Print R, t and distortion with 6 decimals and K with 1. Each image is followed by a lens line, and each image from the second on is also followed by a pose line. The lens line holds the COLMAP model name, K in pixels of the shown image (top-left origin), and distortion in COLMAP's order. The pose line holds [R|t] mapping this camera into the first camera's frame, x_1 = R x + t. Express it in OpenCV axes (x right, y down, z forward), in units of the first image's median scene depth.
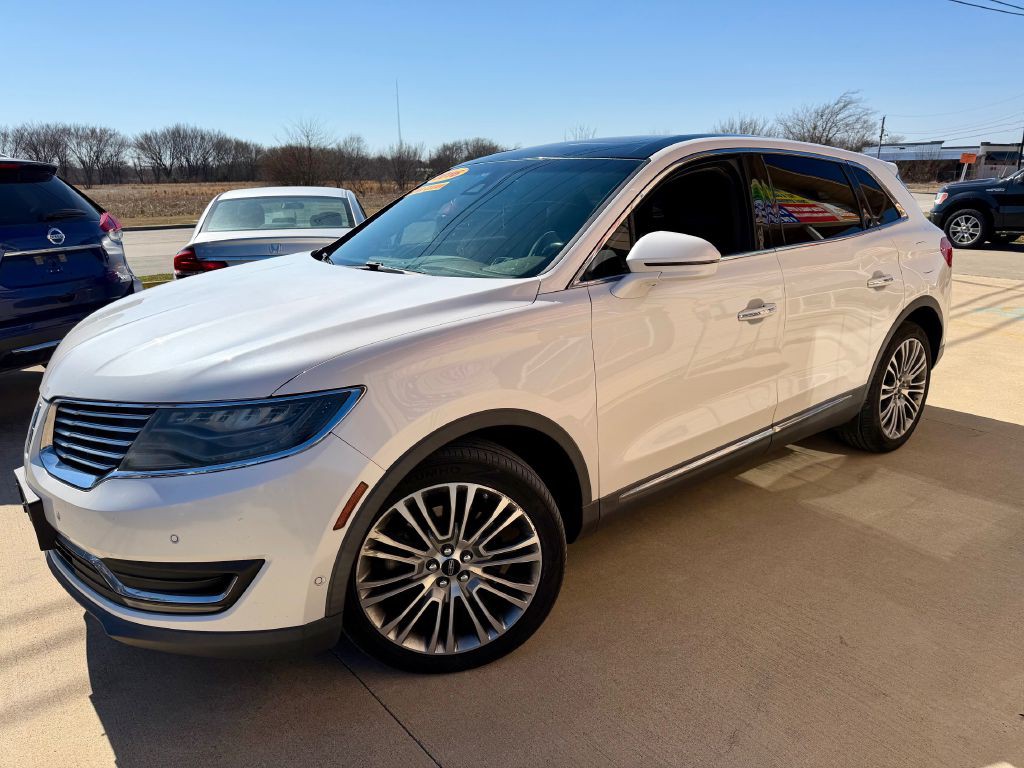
lens RADIAL K [[722.5, 0, 543.2], [0, 722.5, 380.5], [0, 0, 1]] dist [0.091184, -0.123293]
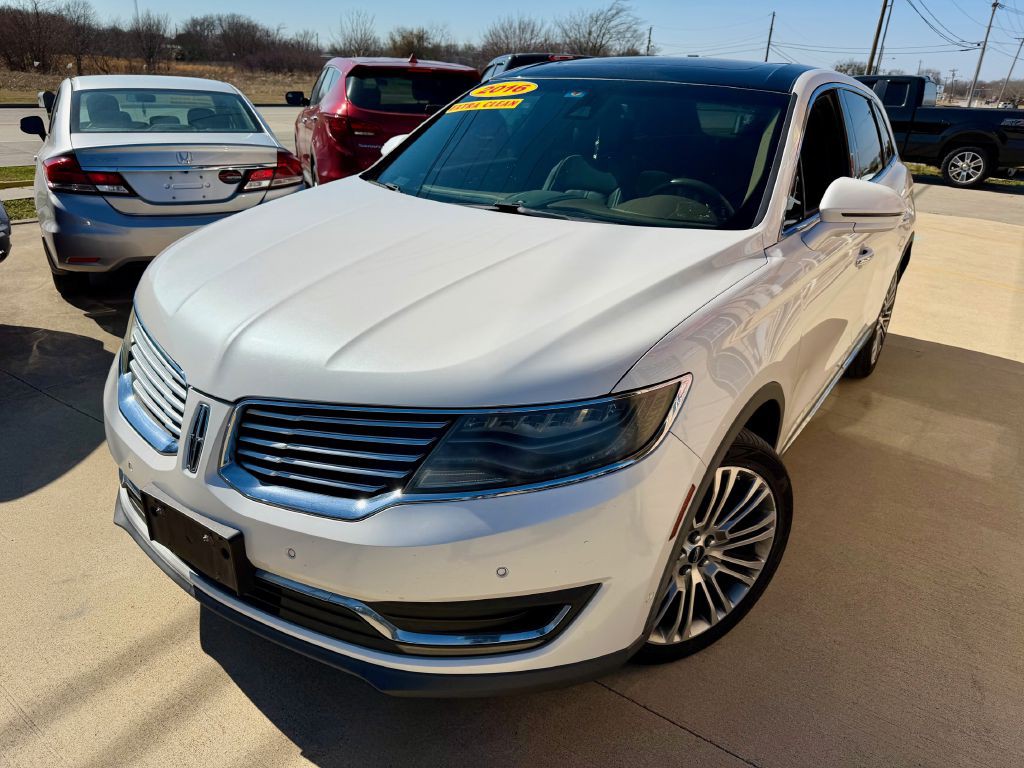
lens RADIAL K [[728.9, 0, 516.2], [0, 728.9, 377.4], [0, 0, 1]] dist [0.017560, -0.008350]
pose [[0.961987, -0.049760, 0.268522, -0.576298], [0.015893, 0.991794, 0.126854, -0.085004], [-0.272631, -0.117765, 0.954884, 0.204091]]
